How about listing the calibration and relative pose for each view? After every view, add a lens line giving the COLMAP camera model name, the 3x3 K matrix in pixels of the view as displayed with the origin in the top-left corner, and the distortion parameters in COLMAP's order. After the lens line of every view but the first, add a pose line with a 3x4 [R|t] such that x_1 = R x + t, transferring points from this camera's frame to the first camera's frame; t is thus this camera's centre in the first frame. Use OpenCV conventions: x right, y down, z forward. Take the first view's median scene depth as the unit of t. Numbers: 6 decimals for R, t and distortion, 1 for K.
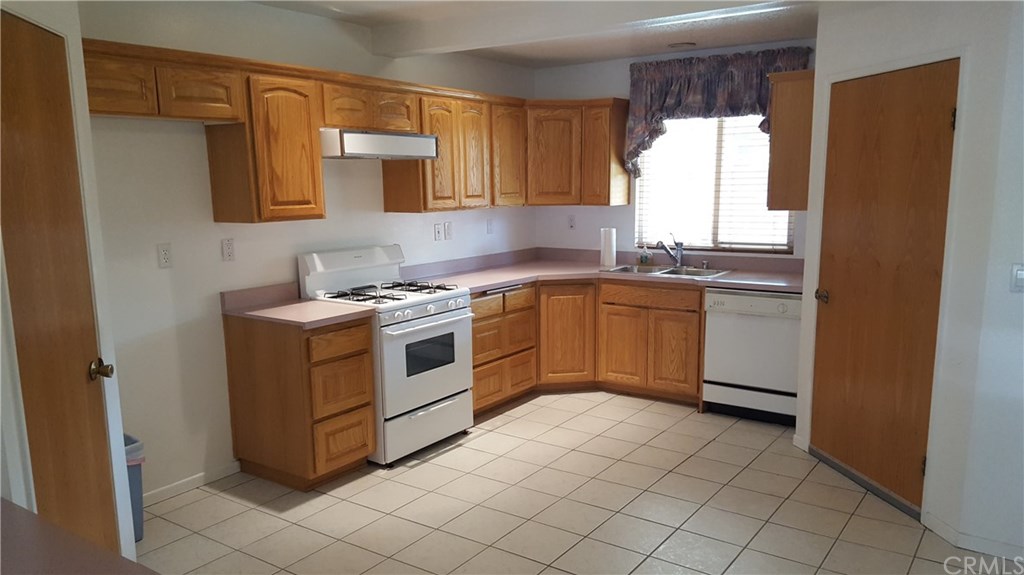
lens RADIAL K [[756.5, 0, 512.2], [0, 756.5, 298.3], [0, 0, 1]] dist [0.008156, -0.013803]
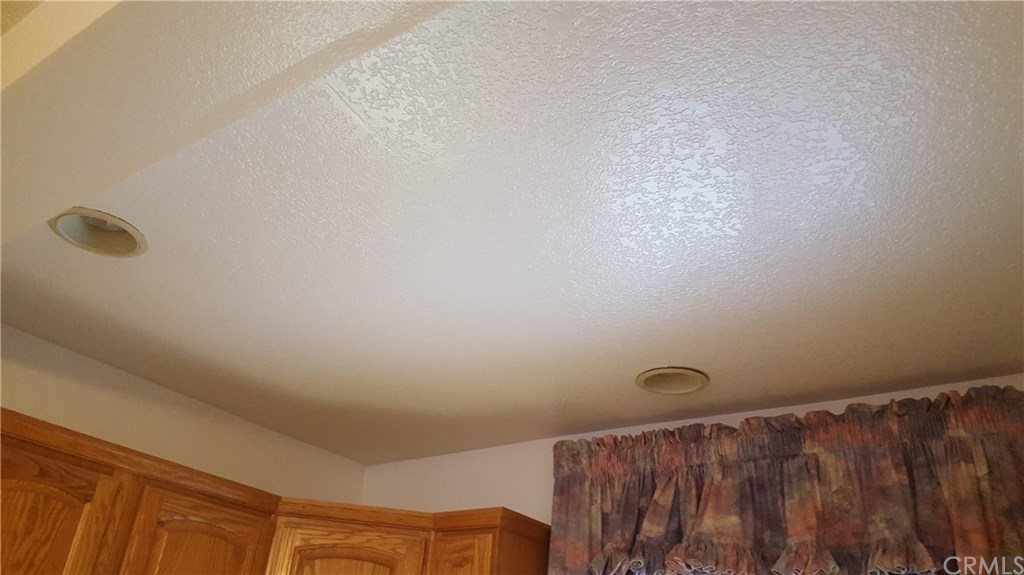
lens RADIAL K [[756.5, 0, 501.0], [0, 756.5, 290.4], [0, 0, 1]] dist [0.008156, -0.013803]
pose [[0.996209, 0.086095, 0.012424, 0.117811], [-0.062688, 0.809589, -0.583640, -0.130974], [-0.060307, 0.580649, 0.811917, 0.625642]]
